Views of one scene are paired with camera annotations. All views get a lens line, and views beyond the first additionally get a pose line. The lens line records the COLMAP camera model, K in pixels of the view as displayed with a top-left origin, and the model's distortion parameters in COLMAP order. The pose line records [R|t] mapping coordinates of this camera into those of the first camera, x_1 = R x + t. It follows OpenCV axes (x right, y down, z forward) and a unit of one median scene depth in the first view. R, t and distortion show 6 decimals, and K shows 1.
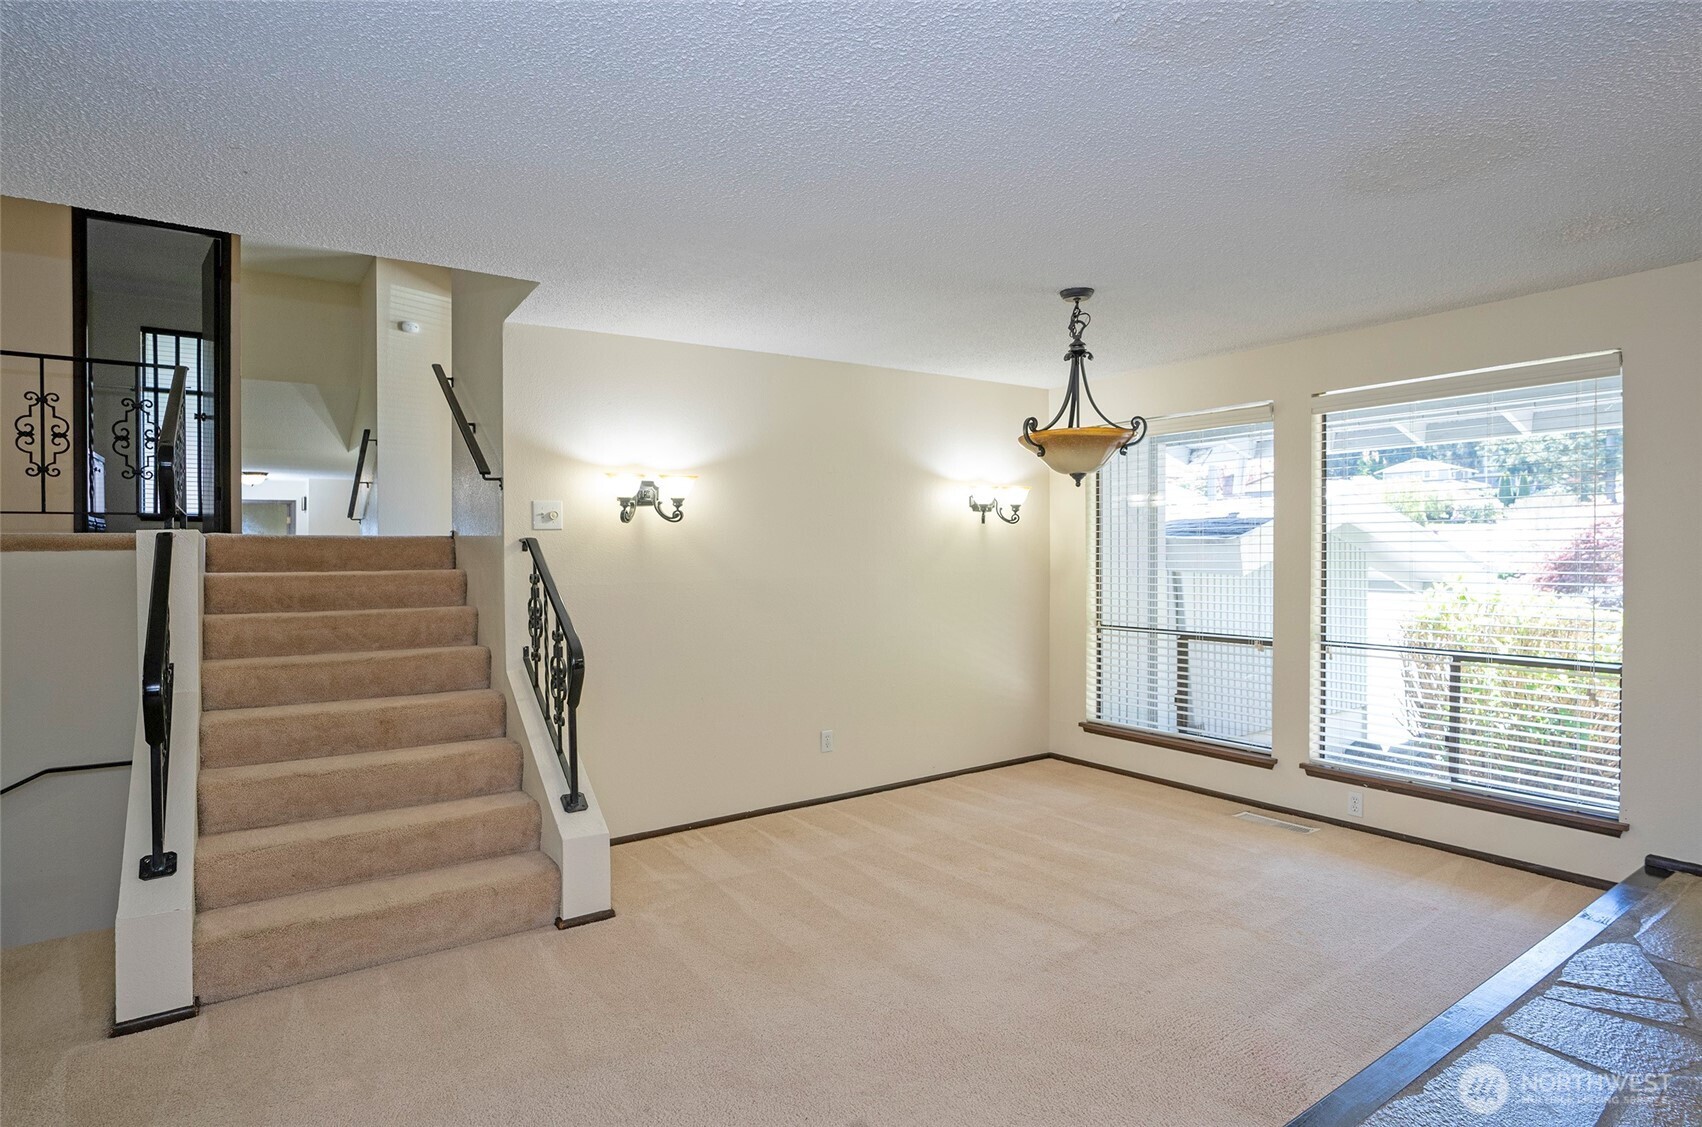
lens RADIAL K [[982.8, 0, 848.1], [0, 982.8, 559.9], [0, 0, 1]] dist [-0.009550, 0.001561]
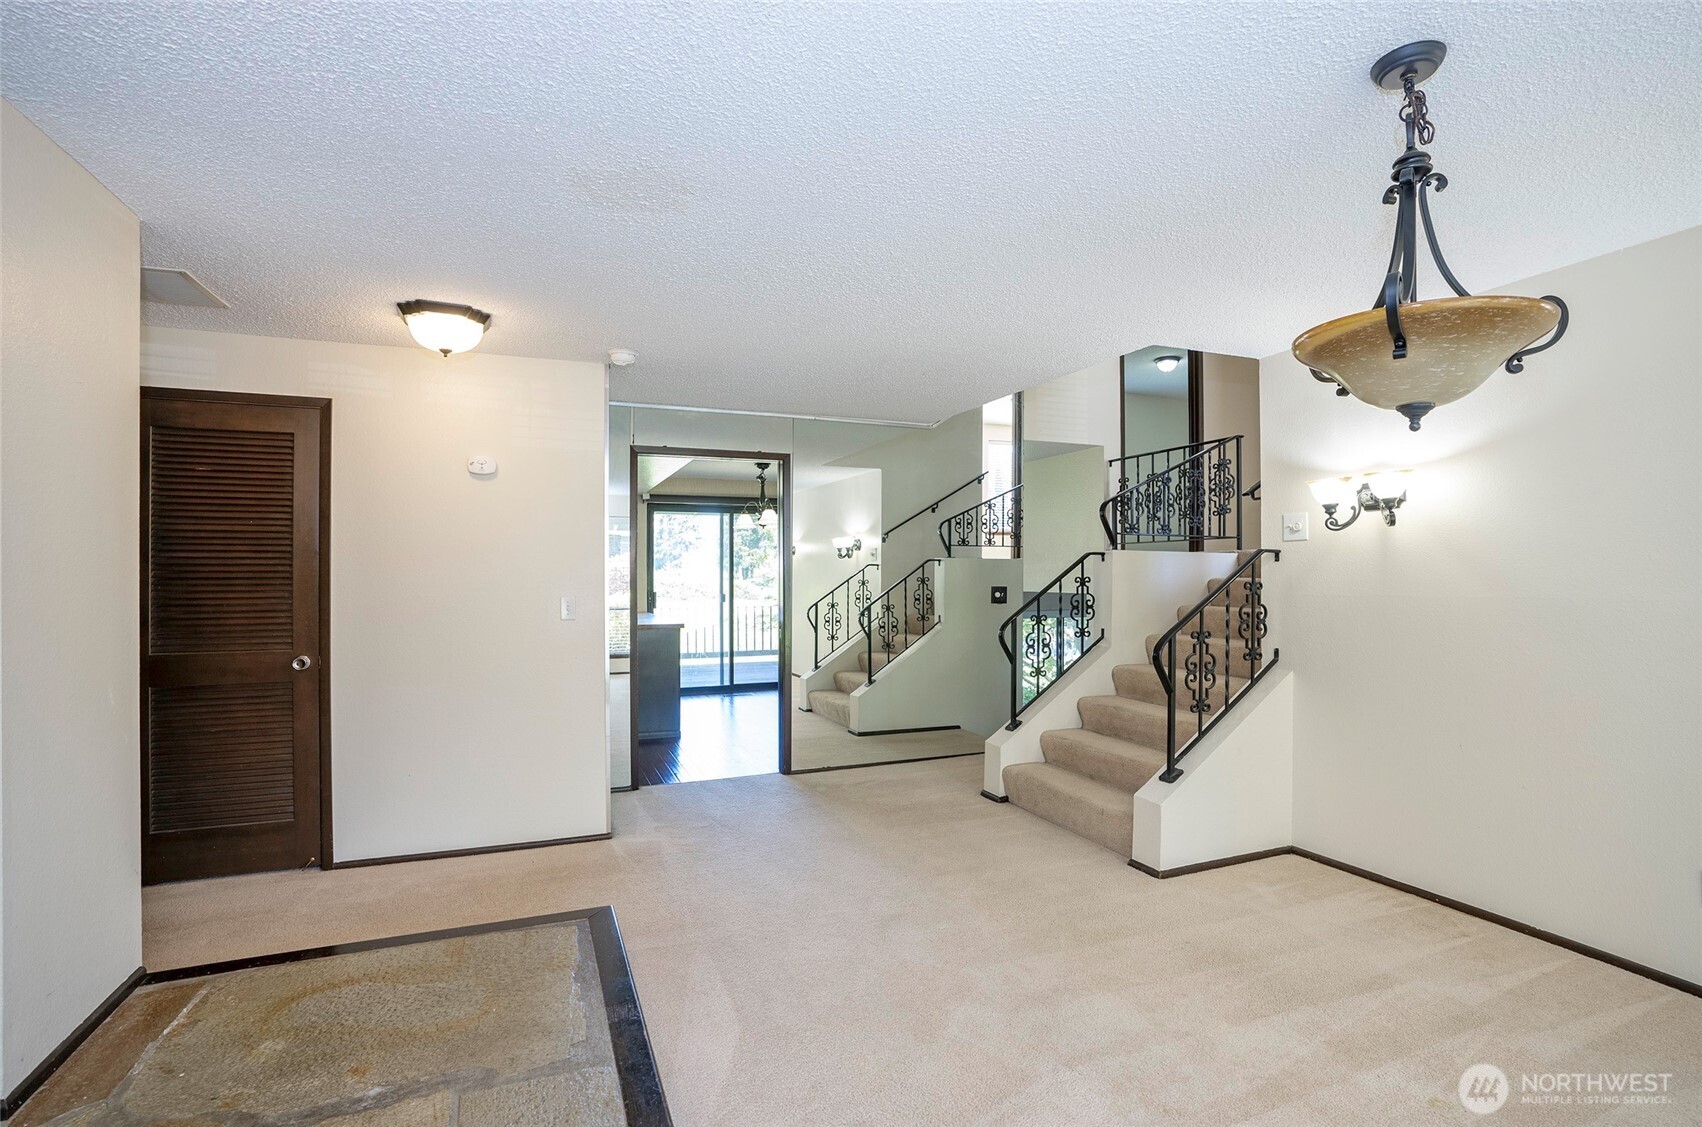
lens RADIAL K [[801.0, 0, 864.4], [0, 801.0, 579.7], [0, 0, 1]] dist [-0.060555, 0.018100]
pose [[-0.202515, 0.019386, -0.979087, 0.634020], [-0.020359, 0.999505, 0.024002, -0.000851], [0.979067, 0.024794, -0.202020, 0.735464]]
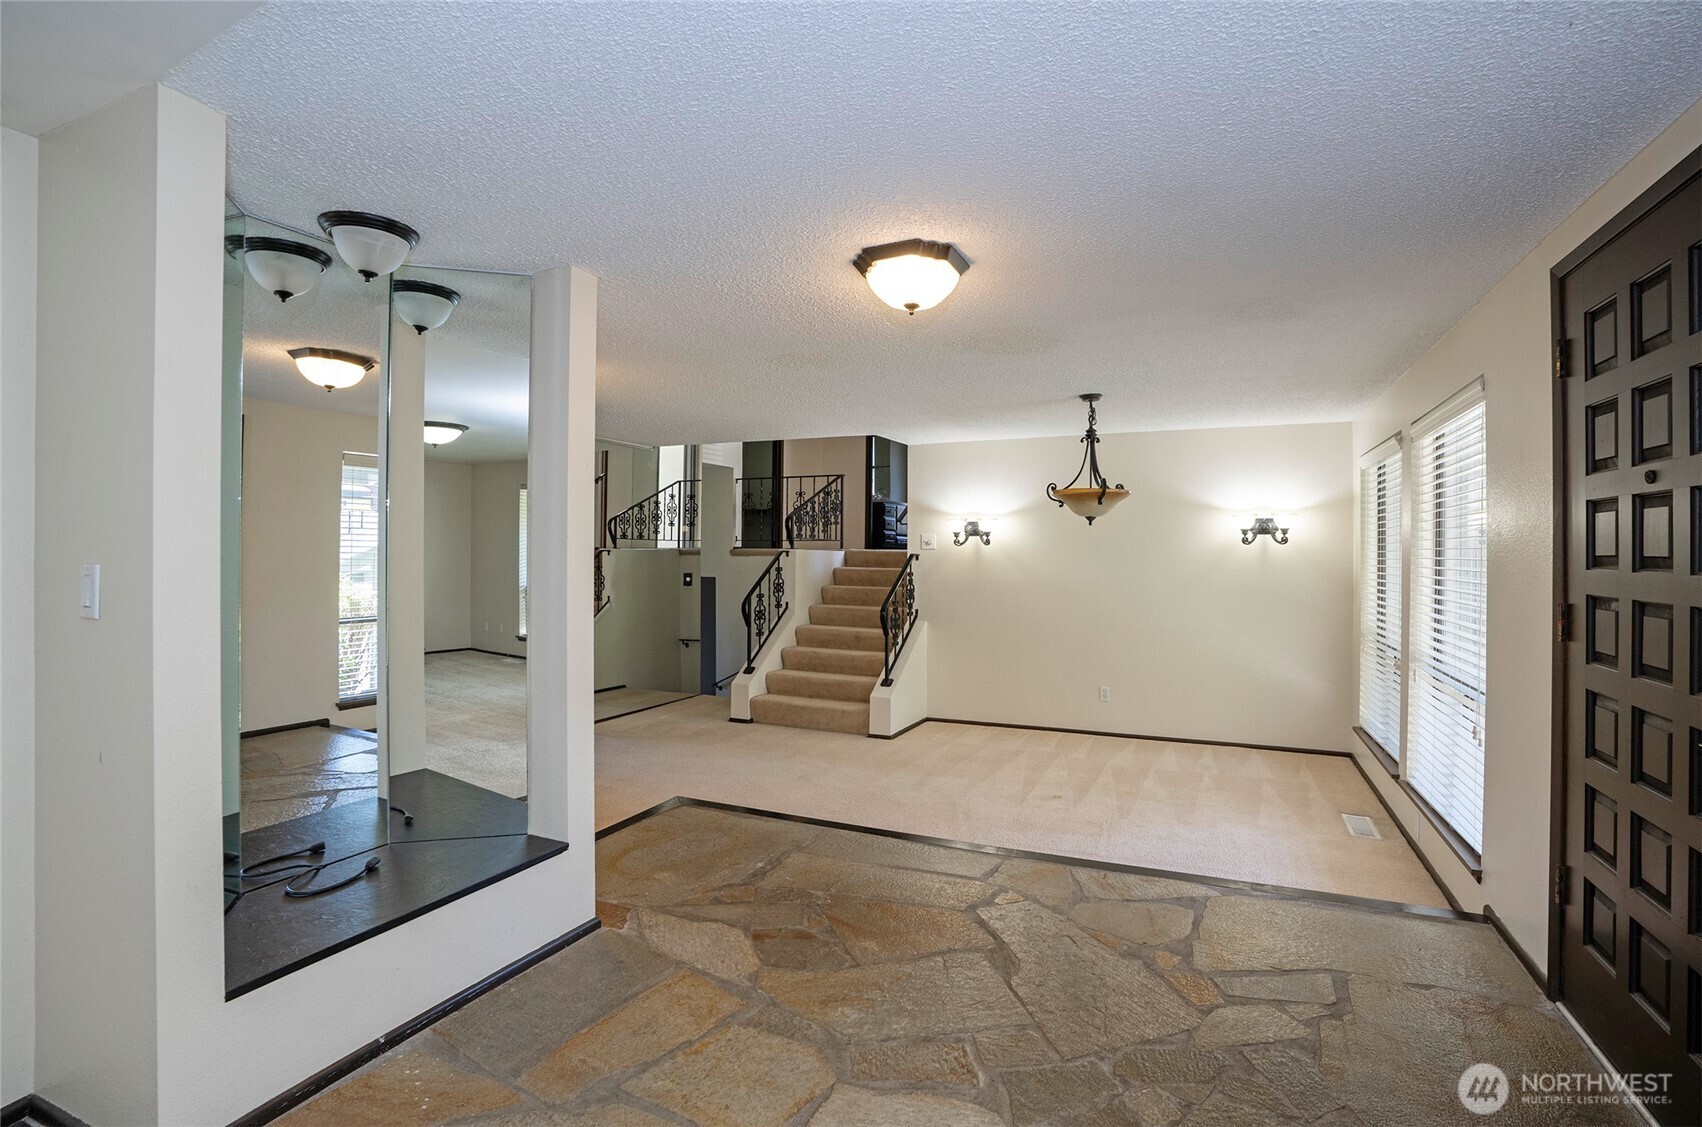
lens RADIAL K [[801.0, 0, 864.5], [0, 801.0, 562.5], [0, 0, 1]] dist [-0.060555, 0.018100]
pose [[0.524149, 0.027199, -0.851192, 0.990447], [-0.037846, 0.999246, 0.008625, -0.015417], [0.850785, 0.027694, 0.524784, 0.072723]]
